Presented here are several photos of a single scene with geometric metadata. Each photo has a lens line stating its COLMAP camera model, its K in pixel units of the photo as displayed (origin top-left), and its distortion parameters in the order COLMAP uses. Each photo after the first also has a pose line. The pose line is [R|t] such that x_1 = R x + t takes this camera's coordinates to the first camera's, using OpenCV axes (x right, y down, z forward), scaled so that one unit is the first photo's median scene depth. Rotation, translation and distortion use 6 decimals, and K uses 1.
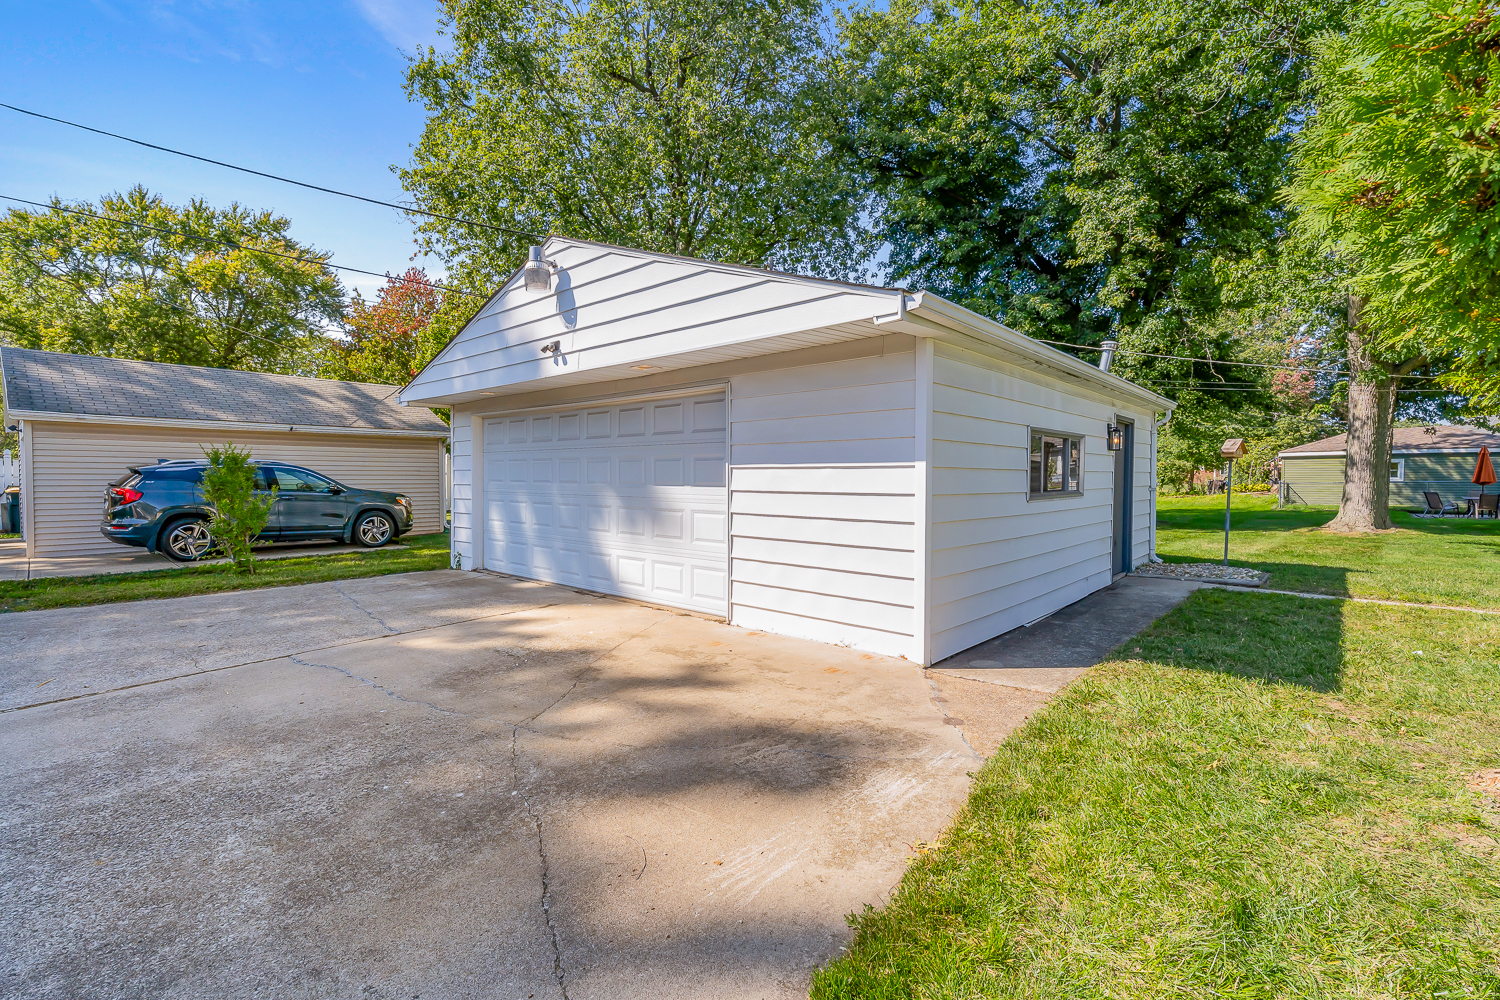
lens RADIAL K [[668.8, 0, 751.6], [0, 668.8, 491.7], [0, 0, 1]] dist [0.004199, -0.000207]
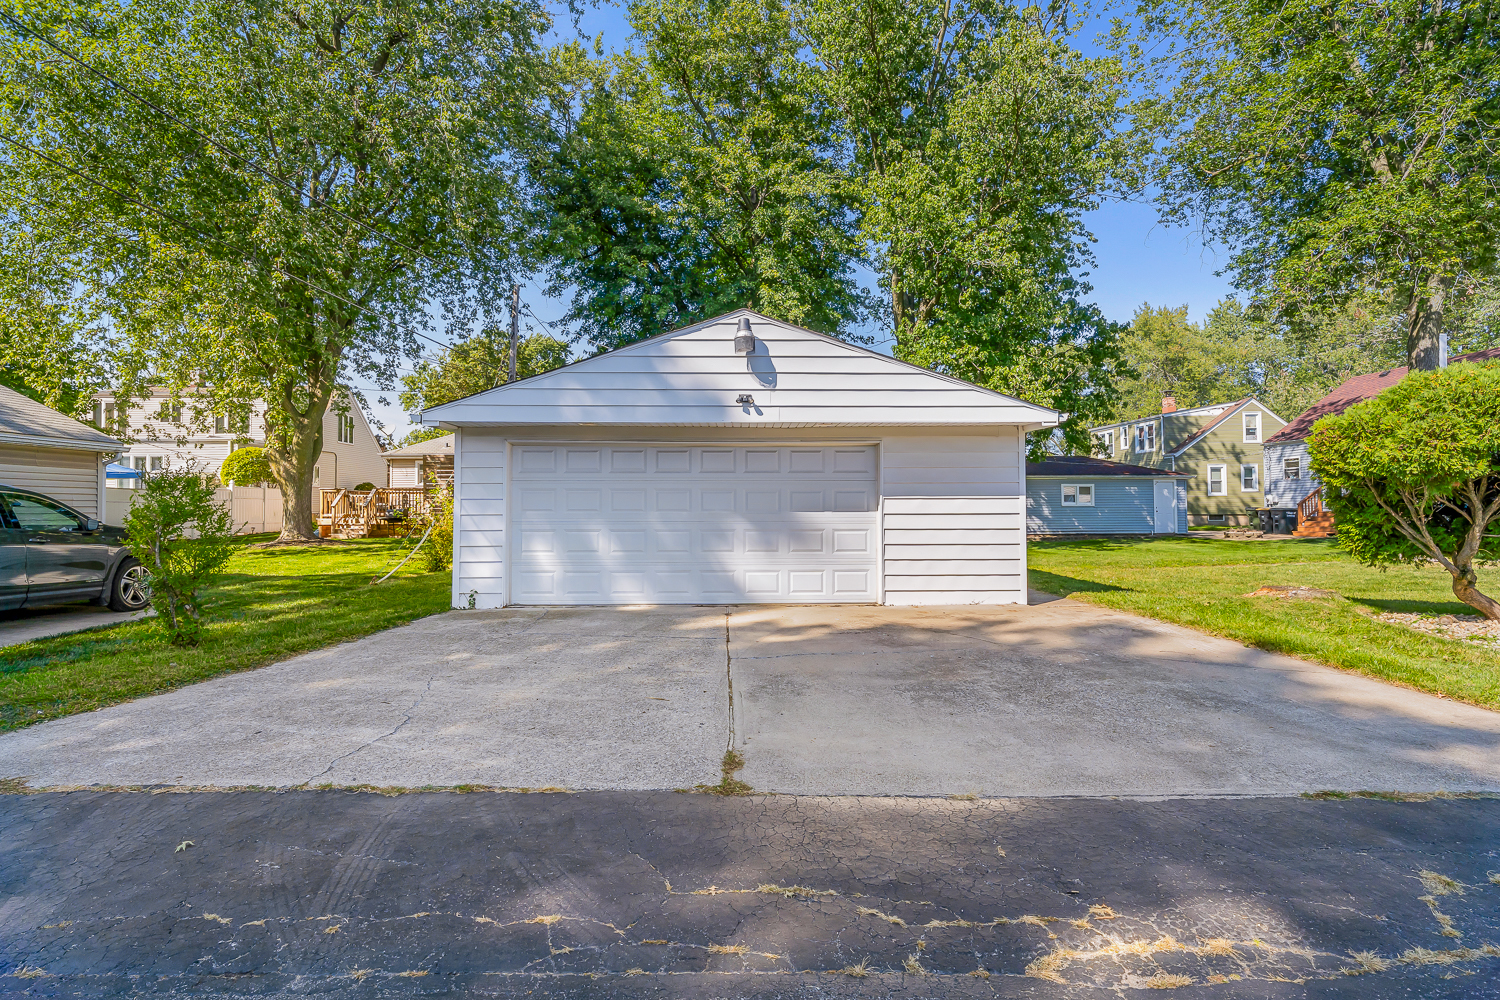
lens RADIAL K [[668.8, 0, 751.6], [0, 668.8, 491.7], [0, 0, 1]] dist [0.004199, -0.000207]
pose [[0.723613, 0.016183, 0.690016, -1.136944], [0.019147, 0.998870, -0.043506, 0.006686], [-0.689940, 0.044693, 0.722486, 0.115593]]
